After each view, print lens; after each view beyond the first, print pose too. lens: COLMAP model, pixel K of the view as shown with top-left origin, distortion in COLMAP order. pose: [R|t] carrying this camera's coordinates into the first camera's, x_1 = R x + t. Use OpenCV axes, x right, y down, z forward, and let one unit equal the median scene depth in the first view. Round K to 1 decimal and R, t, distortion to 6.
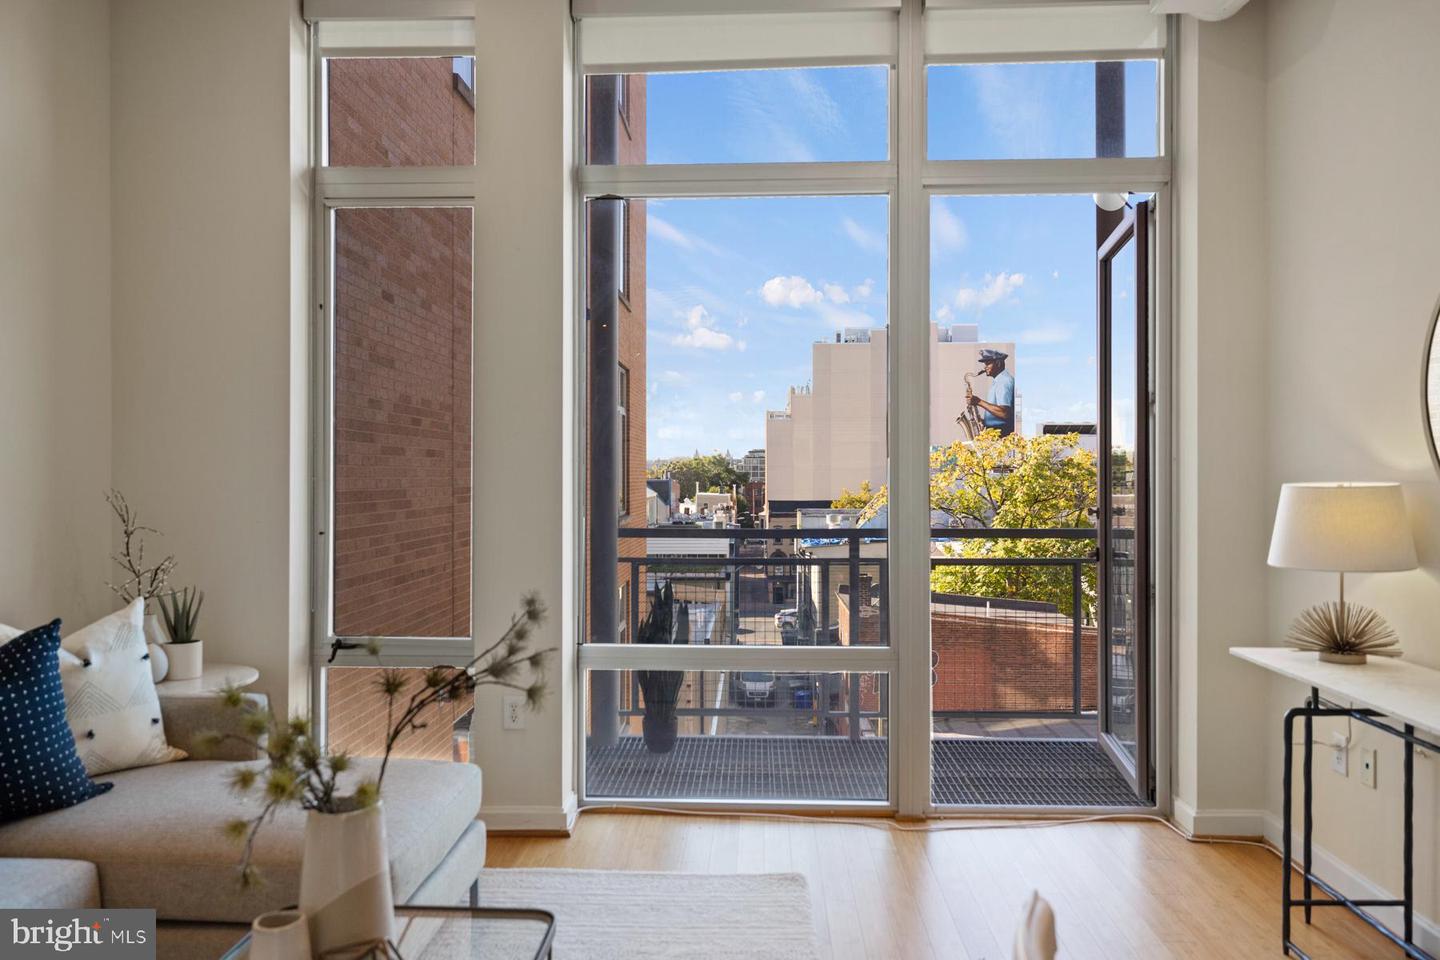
lens RADIAL K [[1005.5, 0, 713.0], [0, 1005.5, 473.1], [0, 0, 1]] dist [0.001601, 0.002074]
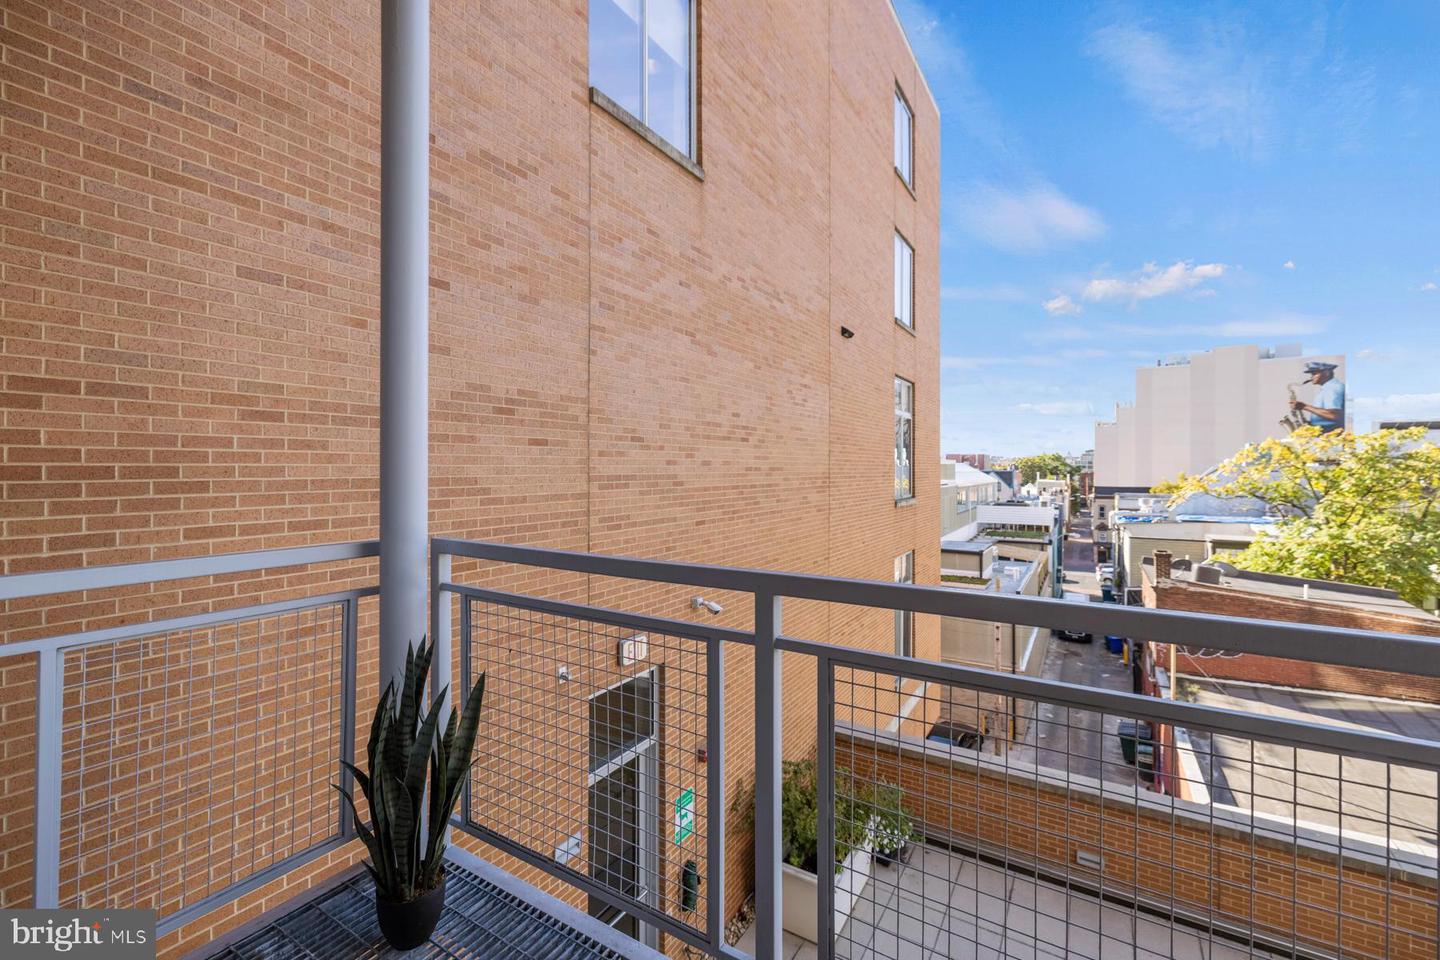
lens RADIAL K [[606.1, 0, 714.2], [0, 606.1, 465.1], [0, 0, 1]] dist [0.001032, 0.000026]
pose [[0.870254, 0.000925, -0.492603, 0.038076], [-0.001504, 0.999999, -0.000780, 0.000856], [0.492602, 0.001419, 0.870254, 0.109752]]
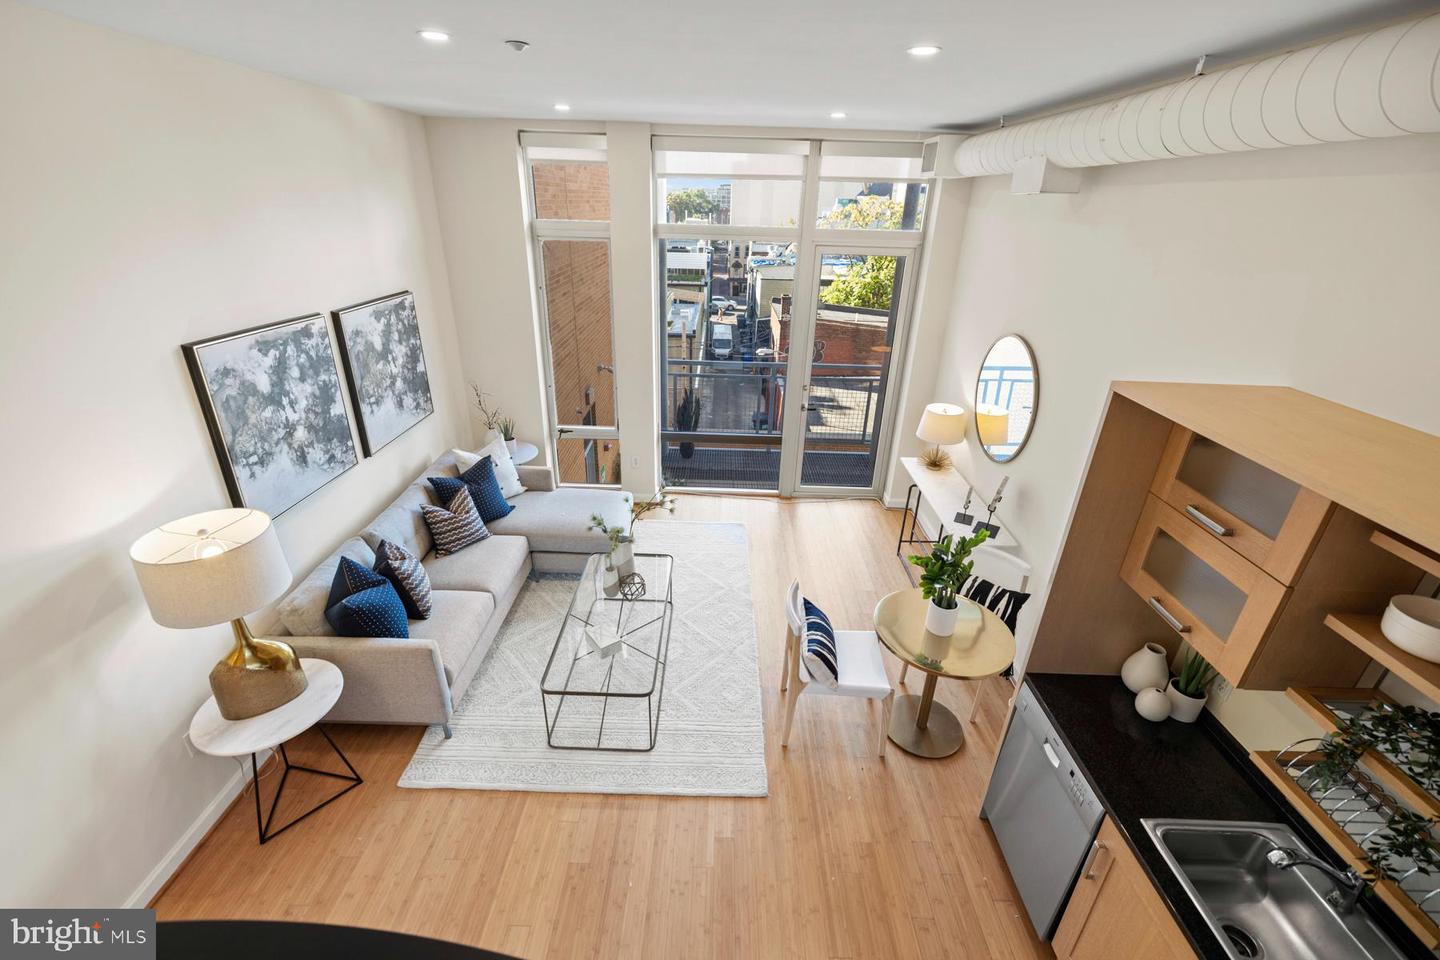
lens RADIAL K [[601.1, 0, 717.2], [0, 601.1, 472.8], [0, 0, 1]] dist [-0.002365, -0.000143]
pose [[0.999109, 0.011655, 0.040556, -0.005257], [-0.027412, 0.909951, 0.413810, -0.039513], [-0.032081, -0.414553, 0.909460, -0.044280]]
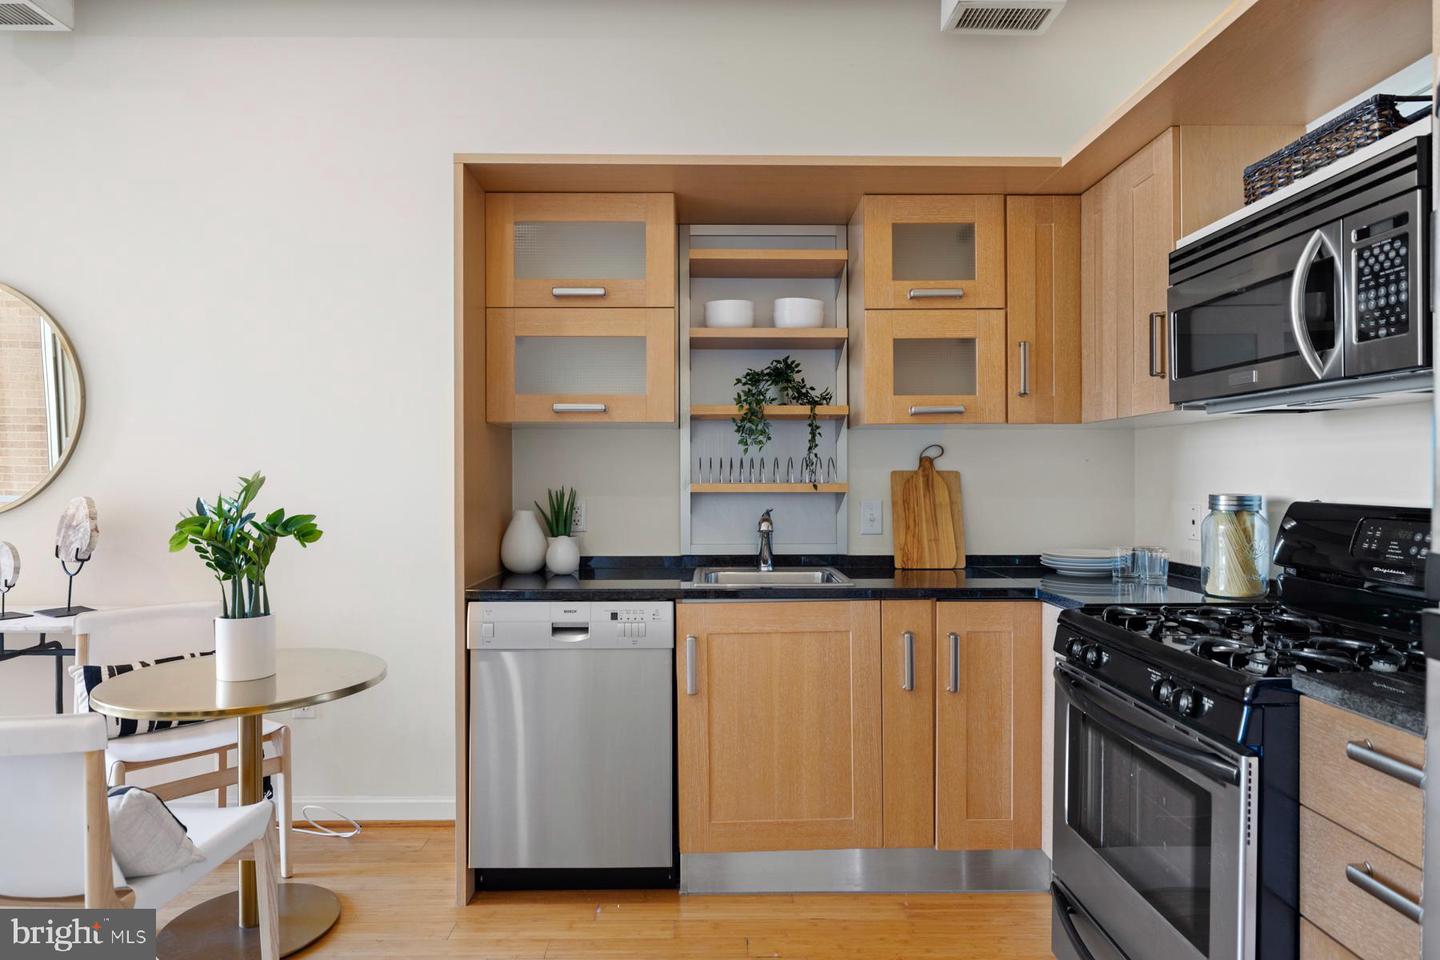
lens RADIAL K [[848.6, 0, 720.0], [0, 848.6, 480.0], [0, 0, 1]] dist [-0.003545, 0.001277]
pose [[-0.061238, -0.004232, 0.998114, -0.035612], [0.001227, 0.999990, 0.004315, 0.002034], [-0.998122, 0.001489, -0.061232, -0.006280]]
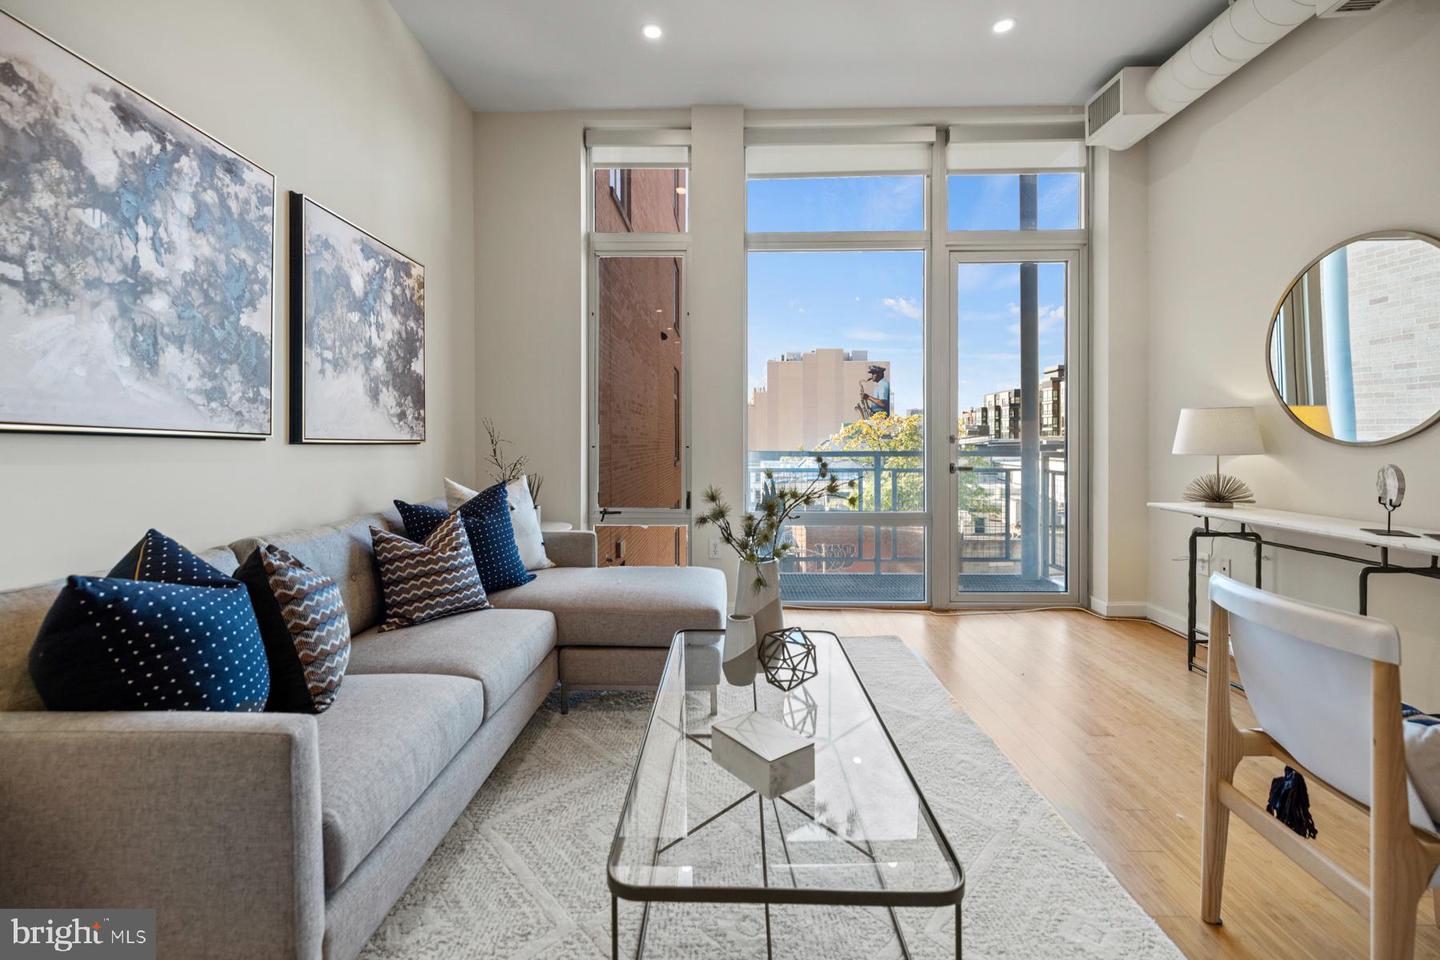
lens RADIAL K [[614.2, 0, 716.4], [0, 614.2, 443.6], [0, 0, 1]] dist [0.001073, -0.000387]
pose [[0.999774, 0.000132, 0.021262, -0.022610], [-0.000218, 0.999992, 0.004037, 0.005608], [-0.021261, -0.004041, 0.999766, -0.005287]]
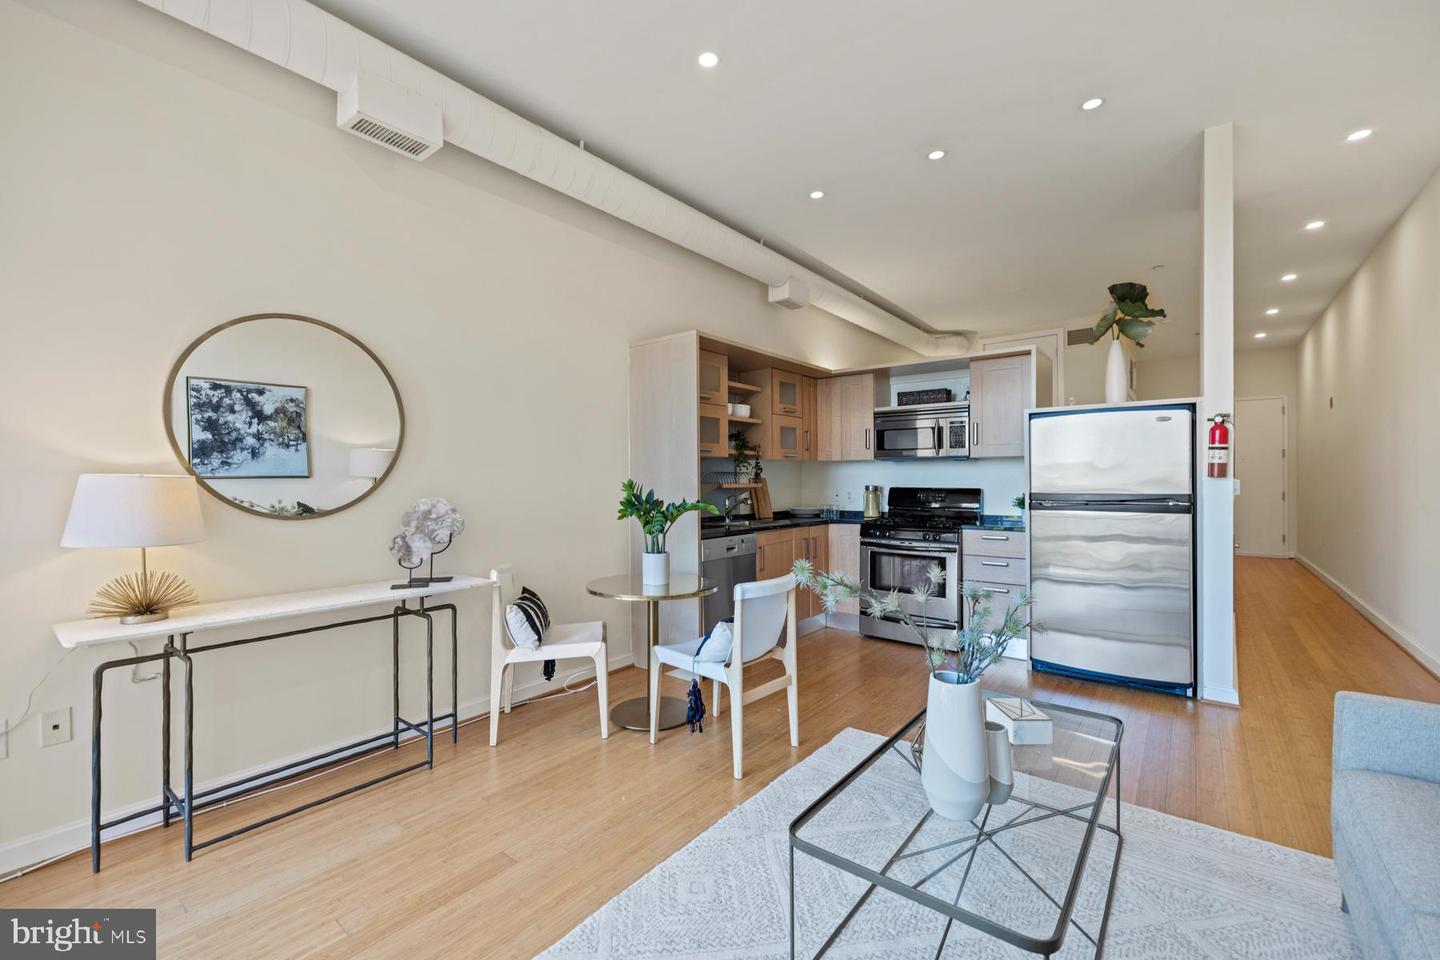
lens RADIAL K [[602.8, 0, 717.4], [0, 602.8, 476.4], [0, 0, 1]] dist [0.000546, -0.000085]
pose [[-0.813008, 0.003554, 0.582242, -0.028977], [0.003539, 0.999993, -0.001164, 0.001213], [-0.582242, 0.001114, -0.813015, 0.094763]]
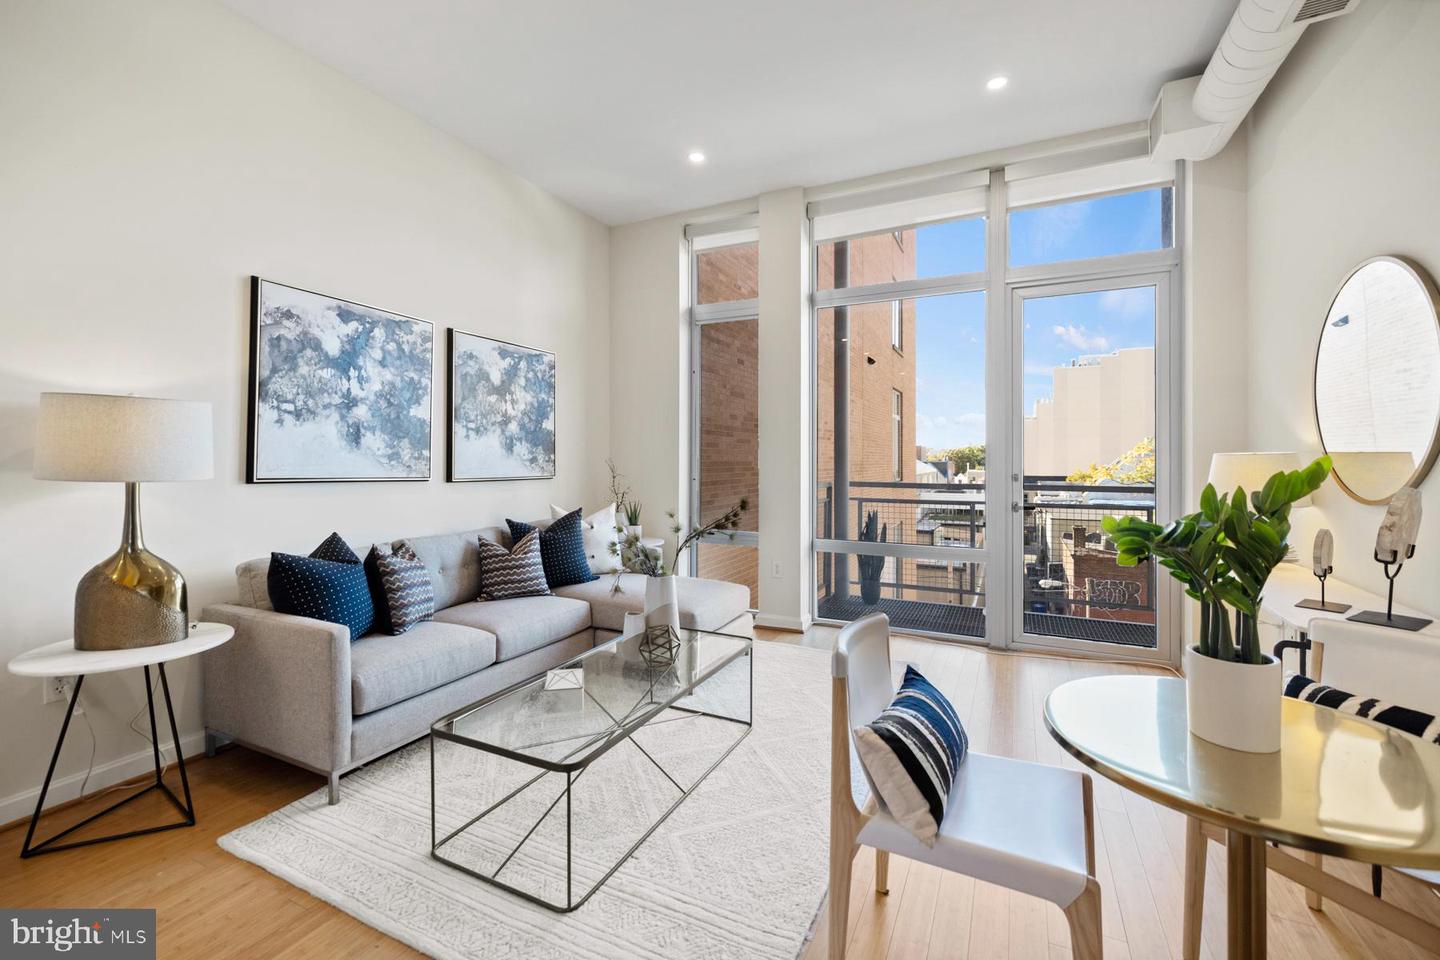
lens RADIAL K [[607.7, 0, 716.0], [0, 607.7, 457.2], [0, 0, 1]] dist [-0.000234, -0.000539]
pose [[0.916035, 0.001344, -0.401096, 0.018388], [-0.001332, 0.999999, 0.000308, 0.001509], [0.401096, 0.000252, 0.916036, -0.016961]]
